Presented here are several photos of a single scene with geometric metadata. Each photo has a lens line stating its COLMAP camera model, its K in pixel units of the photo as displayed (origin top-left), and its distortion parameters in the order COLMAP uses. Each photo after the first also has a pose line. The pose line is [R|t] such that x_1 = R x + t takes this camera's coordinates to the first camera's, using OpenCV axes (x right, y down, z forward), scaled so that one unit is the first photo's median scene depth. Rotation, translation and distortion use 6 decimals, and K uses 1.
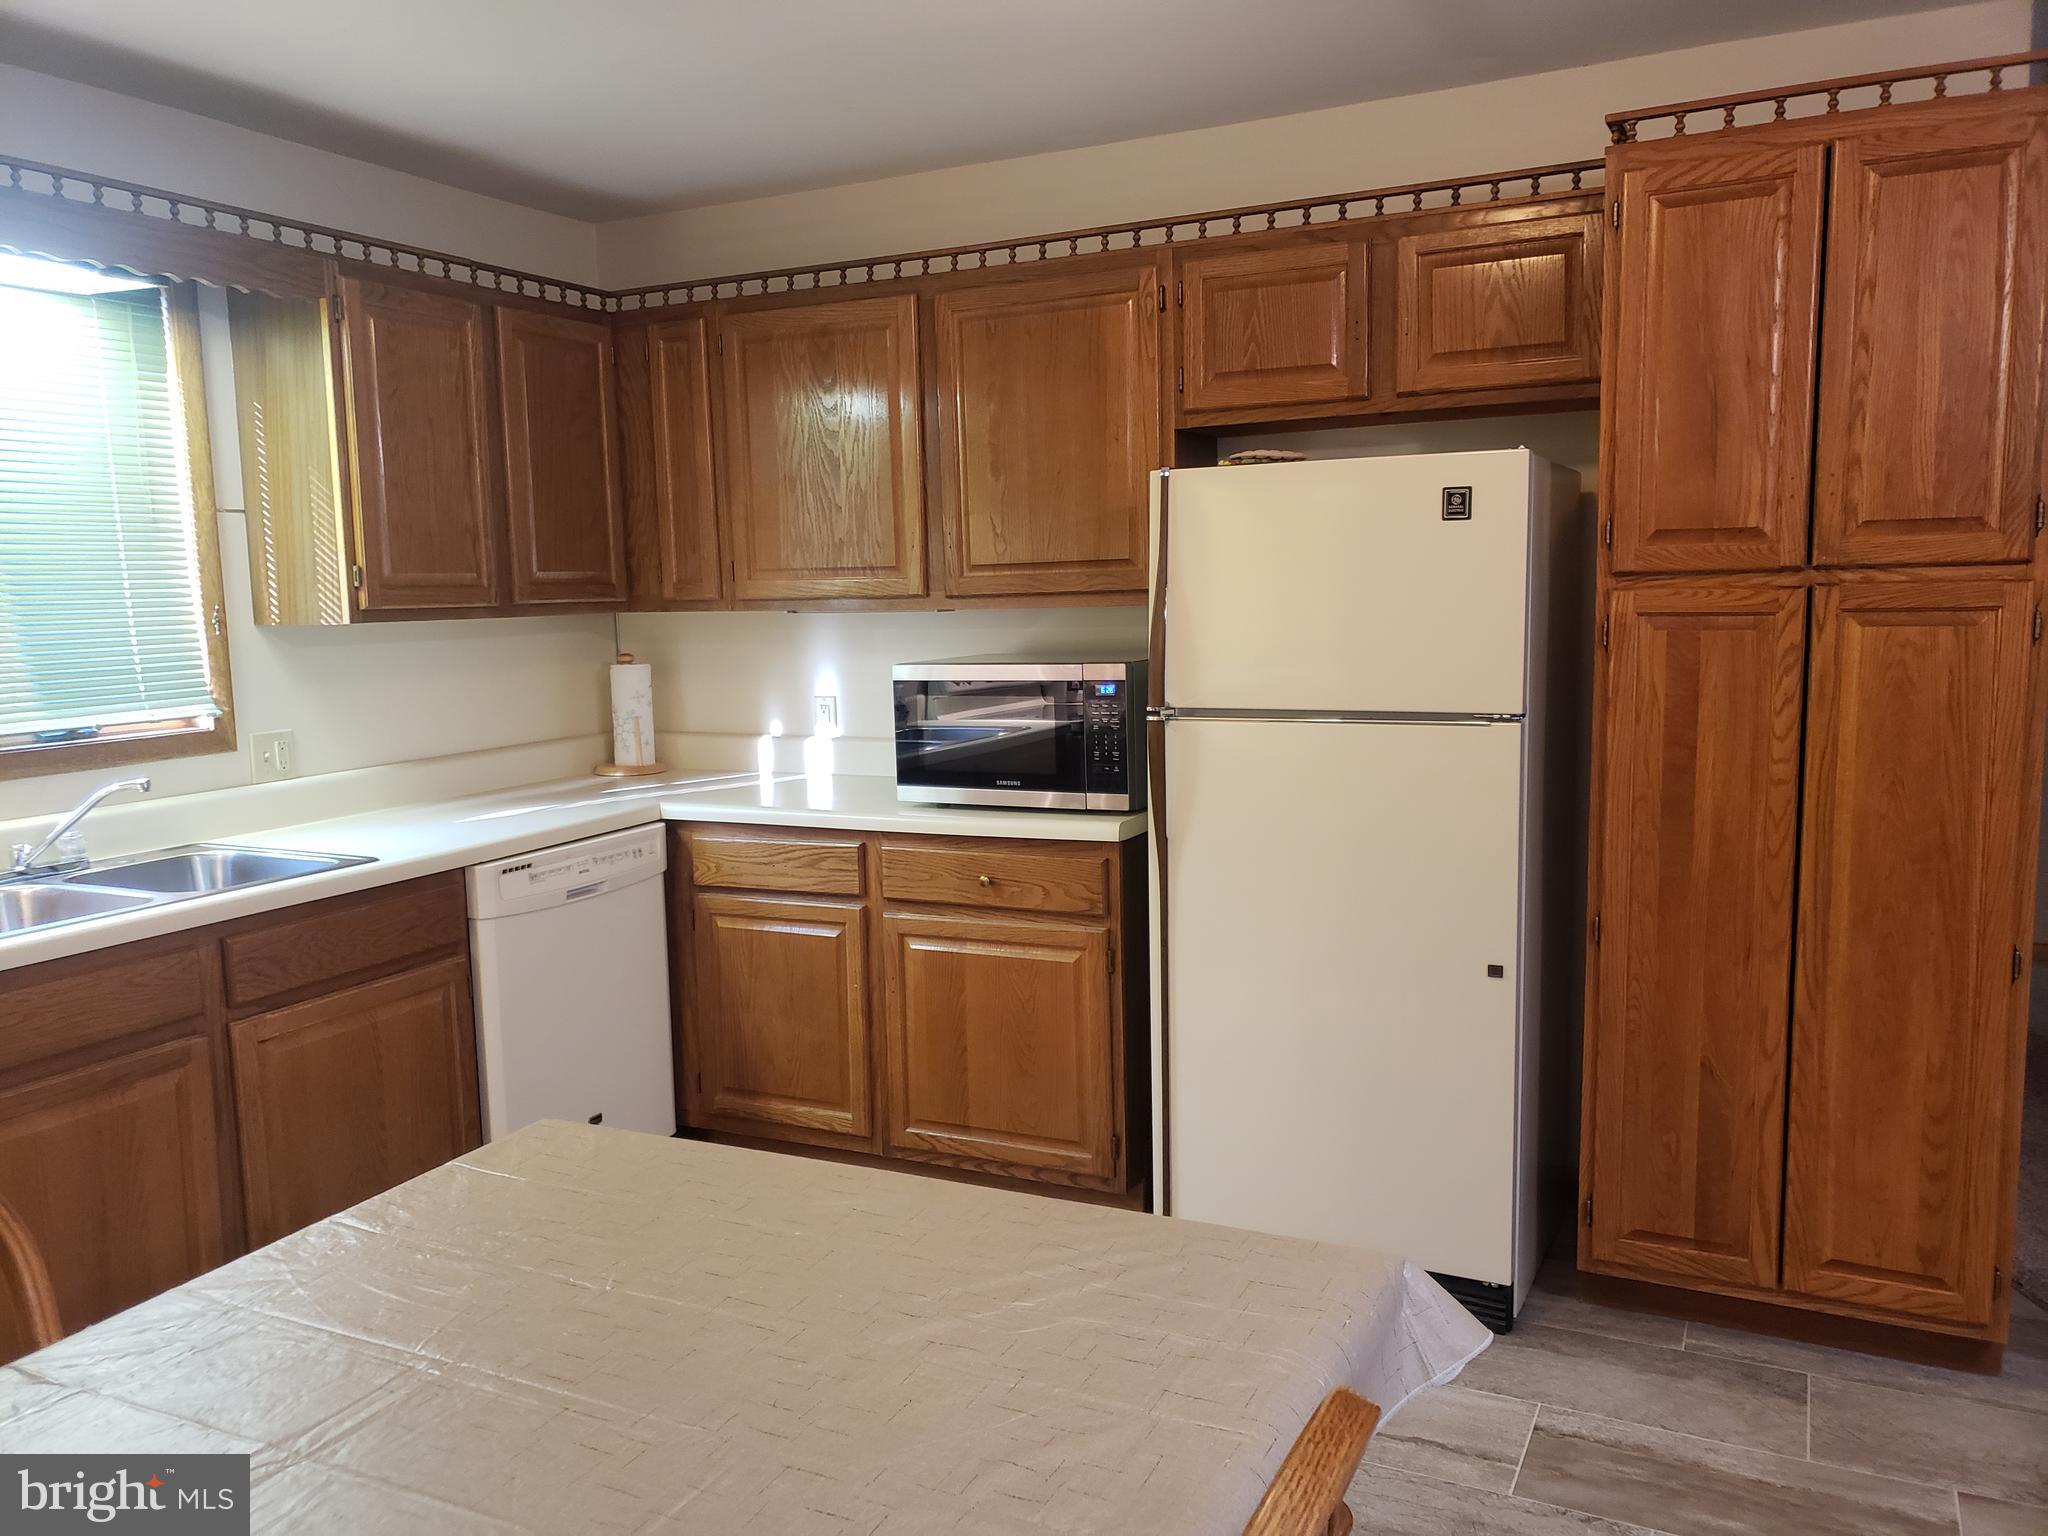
lens RADIAL K [[1589.8, 0, 1019.1], [0, 1589.8, 778.2], [0, 0, 1]] dist [0.016746, -0.019739]
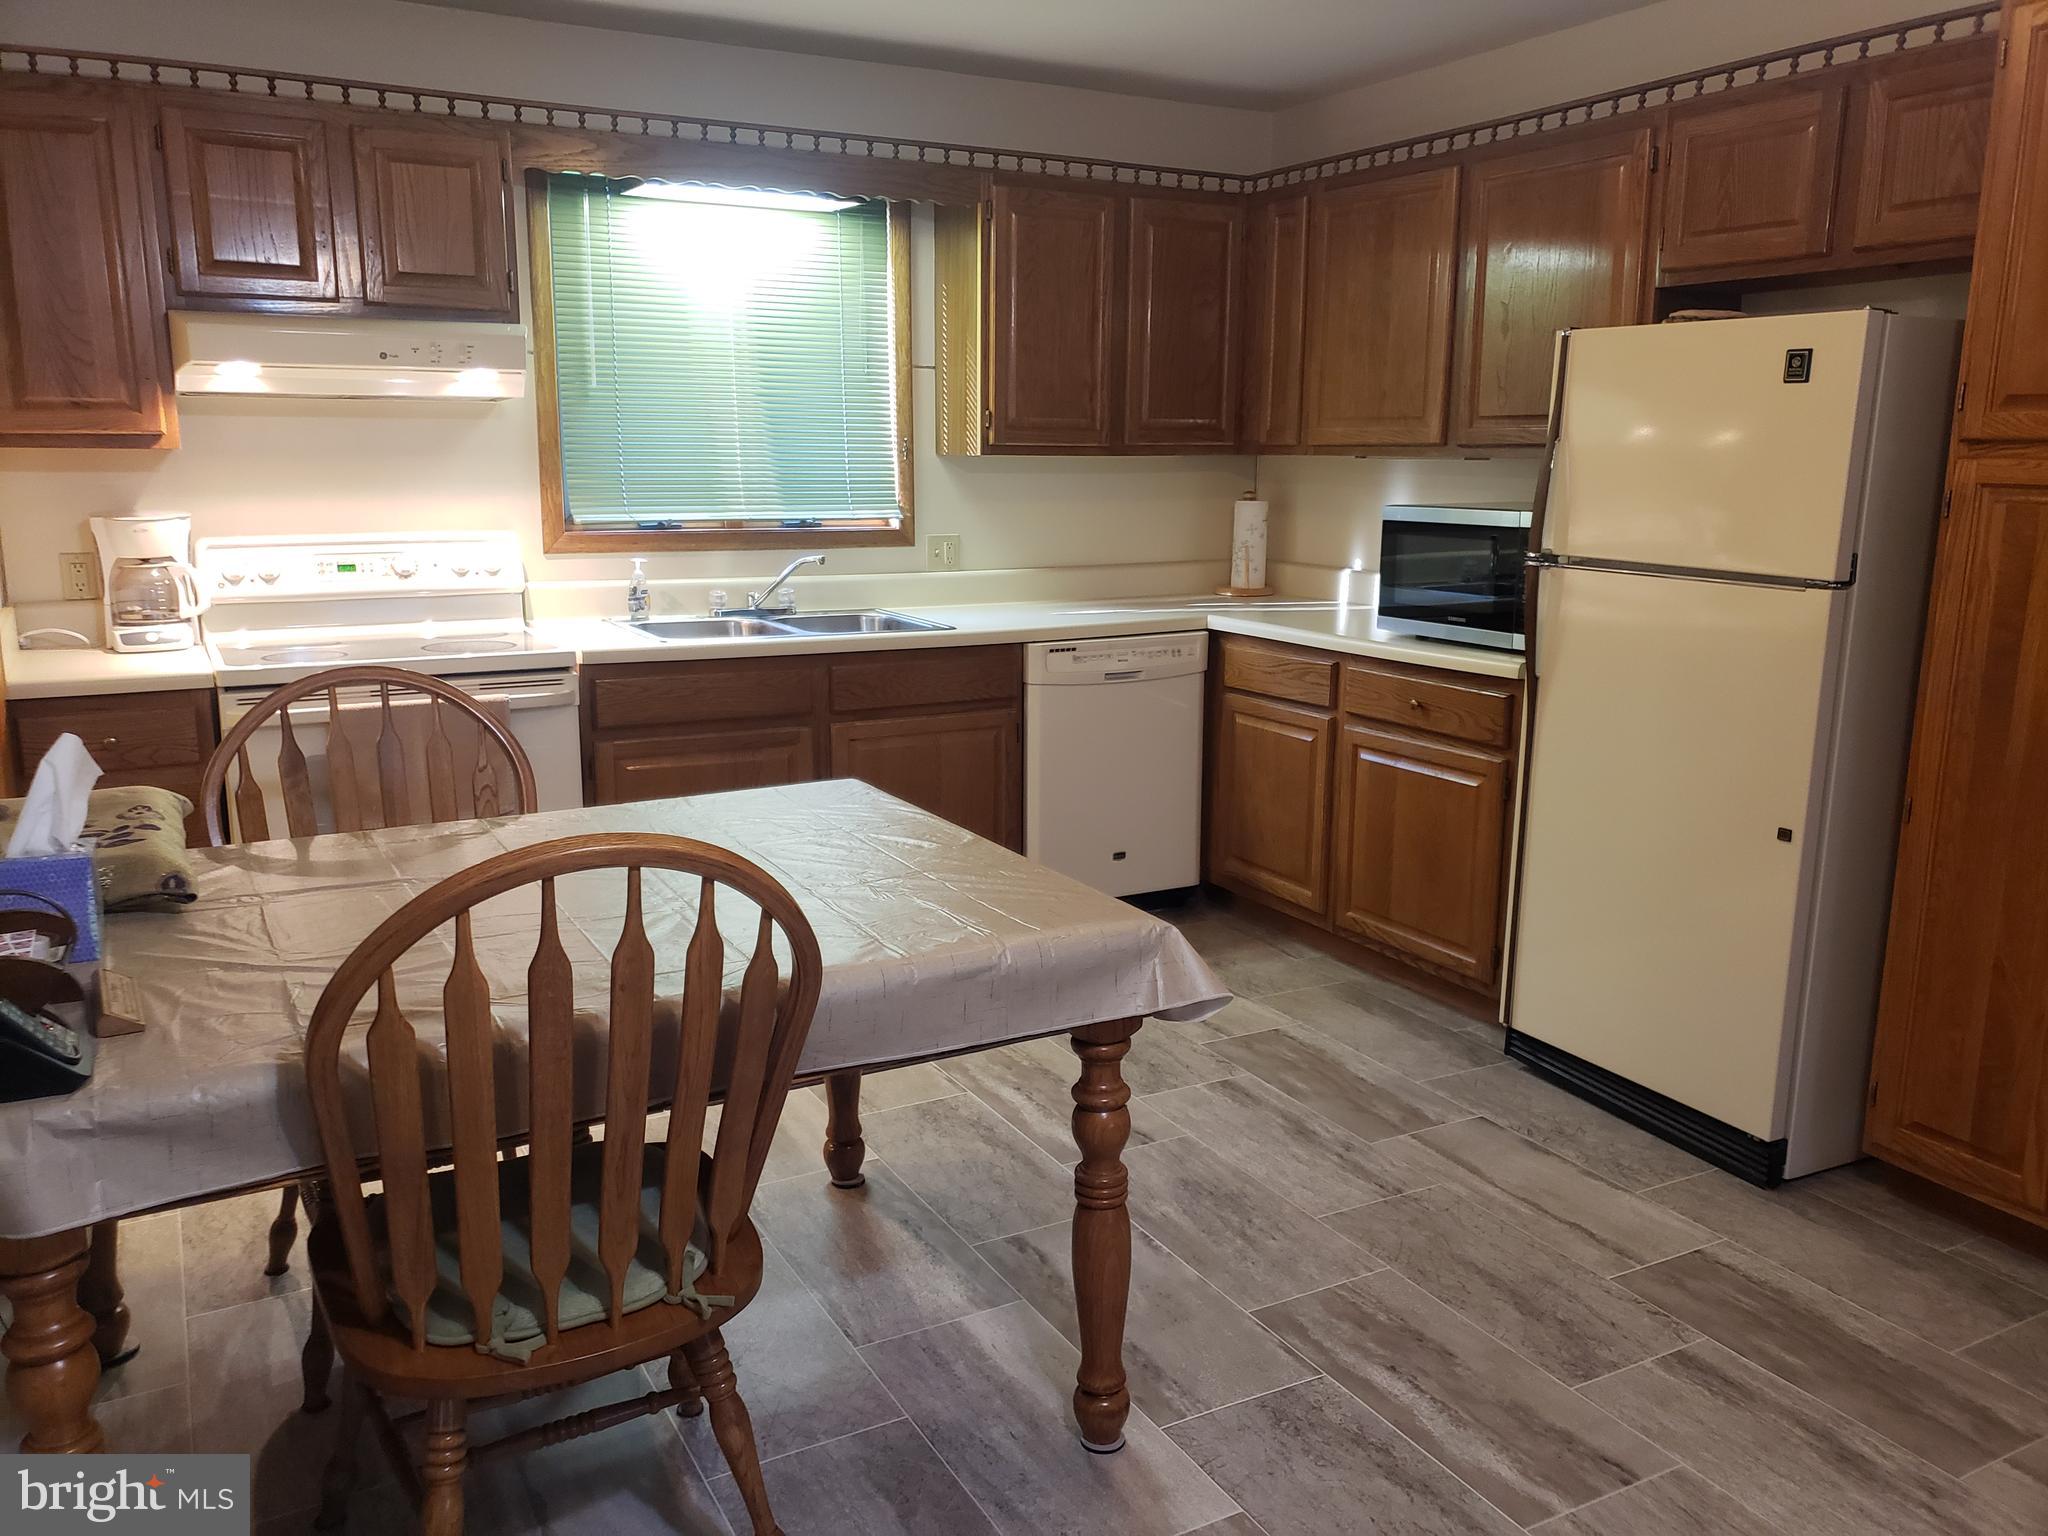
lens RADIAL K [[1589.8, 0, 1016.8], [0, 1589.8, 774.2], [0, 0, 1]] dist [0.016746, -0.019739]
pose [[0.822955, 0.145621, -0.549126, 0.373541], [-0.097757, 0.988471, 0.115625, 0.011028], [0.559633, -0.041473, 0.827702, -0.093985]]
